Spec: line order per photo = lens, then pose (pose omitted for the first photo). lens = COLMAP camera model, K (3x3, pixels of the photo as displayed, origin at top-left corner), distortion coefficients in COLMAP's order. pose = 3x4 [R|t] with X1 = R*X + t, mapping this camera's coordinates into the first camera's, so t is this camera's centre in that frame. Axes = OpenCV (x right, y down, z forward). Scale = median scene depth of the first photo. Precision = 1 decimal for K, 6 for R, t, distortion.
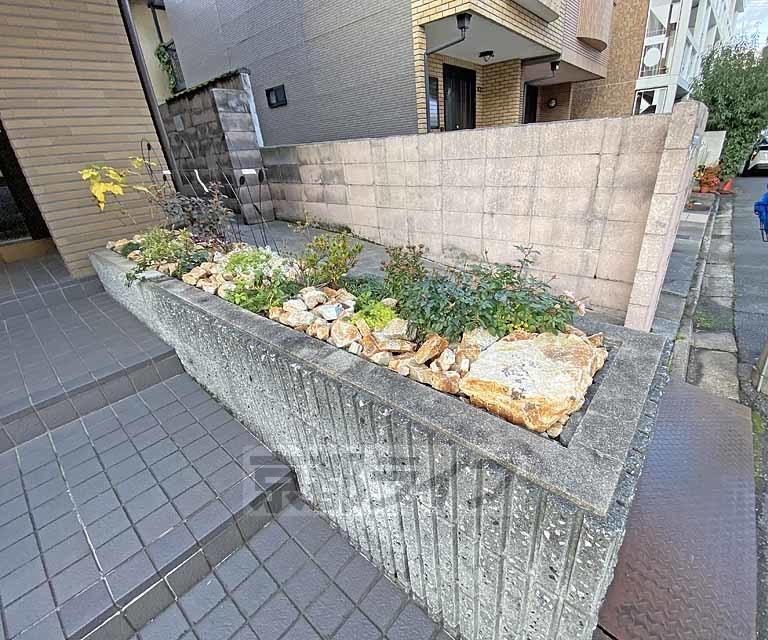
lens RADIAL K [[347.2, 0, 416.2], [0, 347.2, 320.0], [0, 0, 1]] dist [0.004268, -0.014125]
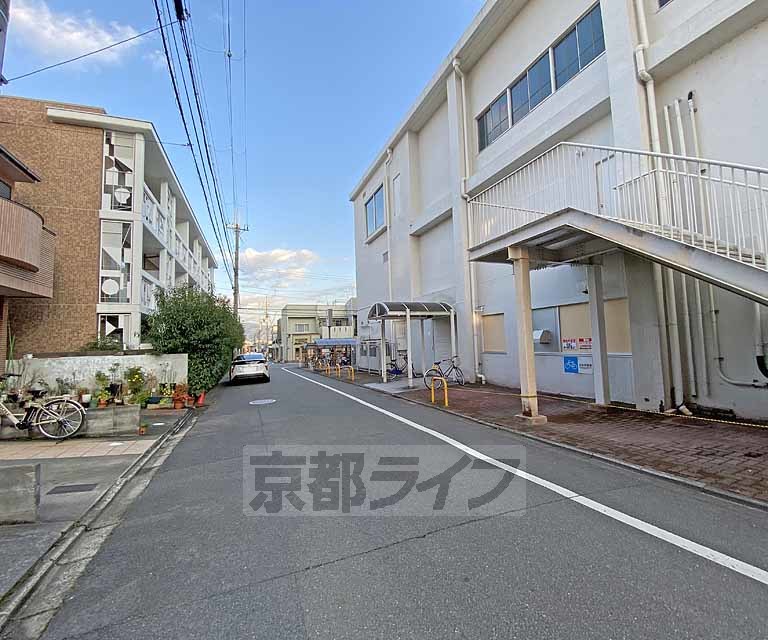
lens RADIAL K [[350.6, 0, 384.0], [0, 350.6, 320.0], [0, 0, 1]] dist [0.001152, -0.014549]
pose [[0.485359, 0.108721, 0.867529, 0.453349], [0.378727, 0.868173, -0.320689, -0.076304], [-0.788031, 0.484206, 0.380200, 0.001351]]
